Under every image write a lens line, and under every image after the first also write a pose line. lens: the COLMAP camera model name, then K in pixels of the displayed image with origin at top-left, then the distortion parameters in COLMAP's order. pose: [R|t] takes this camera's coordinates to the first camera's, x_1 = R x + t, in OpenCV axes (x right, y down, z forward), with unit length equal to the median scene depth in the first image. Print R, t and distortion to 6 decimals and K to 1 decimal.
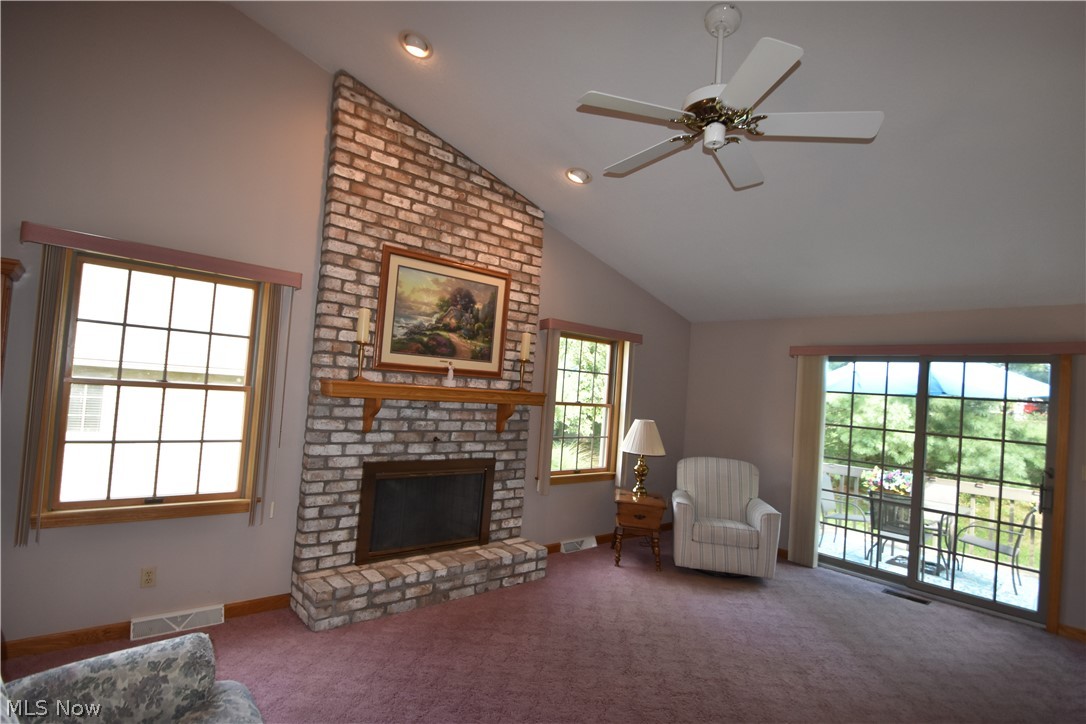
lens RADIAL K [[536.8, 0, 538.3], [0, 536.8, 368.8], [0, 0, 1]] dist [0.005660, -0.016957]
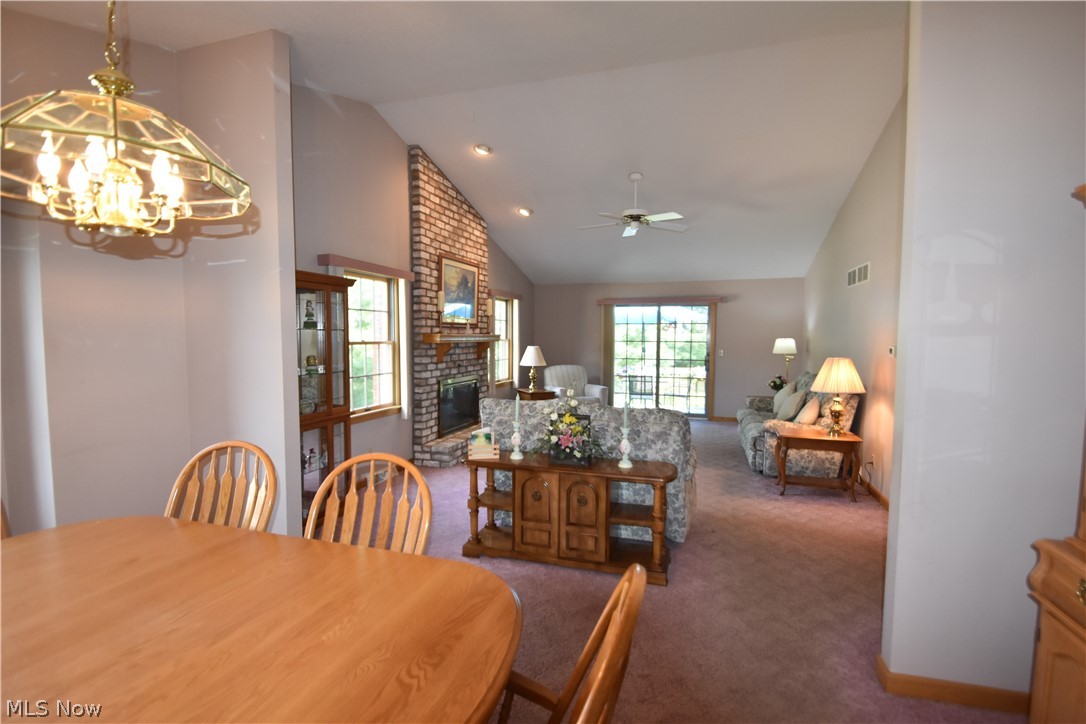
lens RADIAL K [[515.7, 0, 541.3], [0, 515.7, 368.2], [0, 0, 1]] dist [-0.000843, -0.000048]
pose [[0.851364, -0.099834, 0.514987, -0.832385], [0.037390, 0.990775, 0.130258, -0.064741], [-0.523241, -0.091642, 0.847243, -0.538493]]
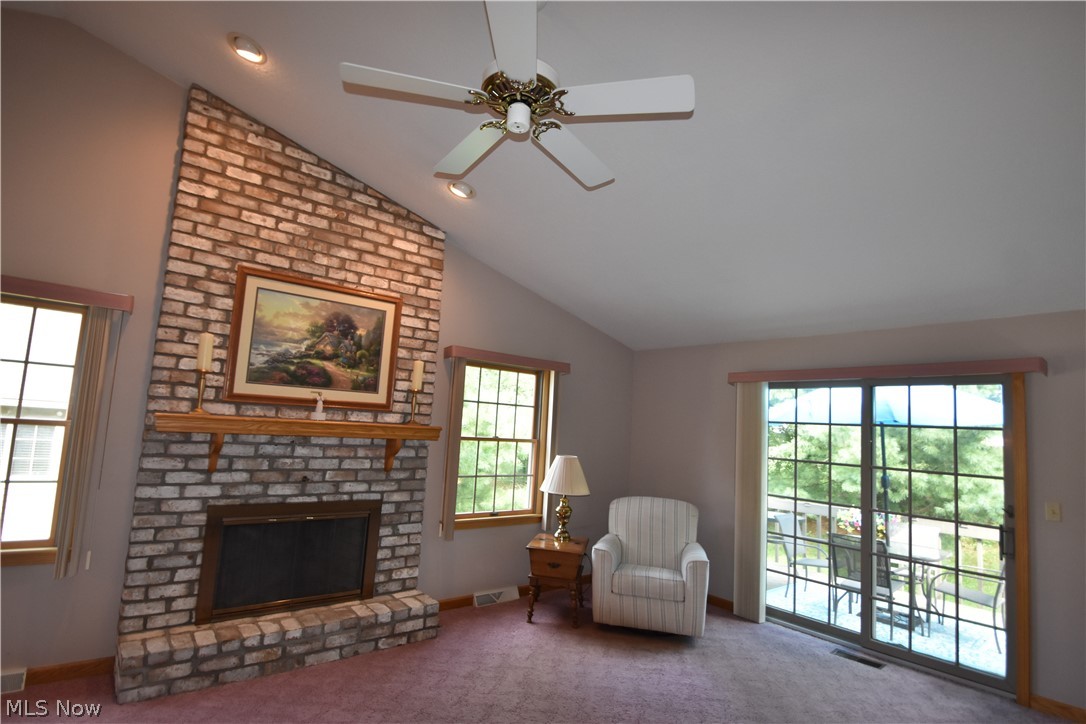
lens RADIAL K [[536.8, 0, 538.3], [0, 536.8, 368.8], [0, 0, 1]] dist [0.005660, -0.016957]
pose [[0.999523, -0.015615, -0.026635, 0.231582], [0.013606, 0.997165, -0.074007, 0.019484], [0.027715, 0.073609, 0.996902, 0.104665]]
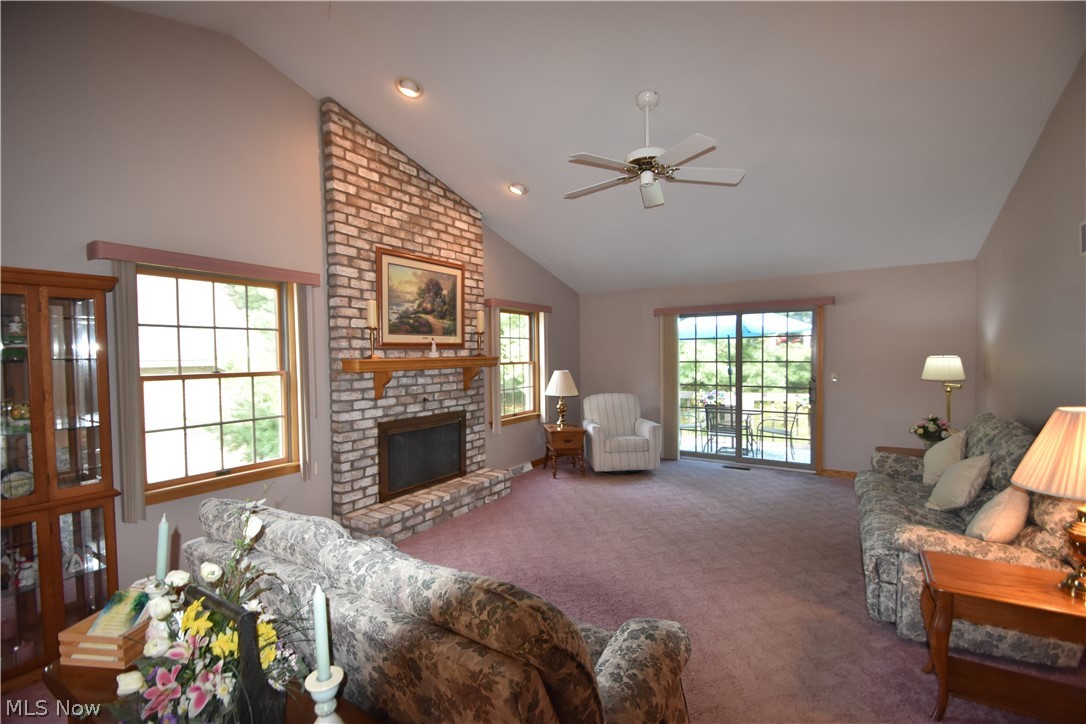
lens RADIAL K [[477.1, 0, 538.8], [0, 477.1, 368.8], [0, 0, 1]] dist [0.021626, -0.020453]
pose [[0.955553, -0.091813, 0.280159, -0.249043], [0.070648, 0.993894, 0.084754, -0.018738], [-0.286230, -0.061194, 0.956205, -0.159318]]
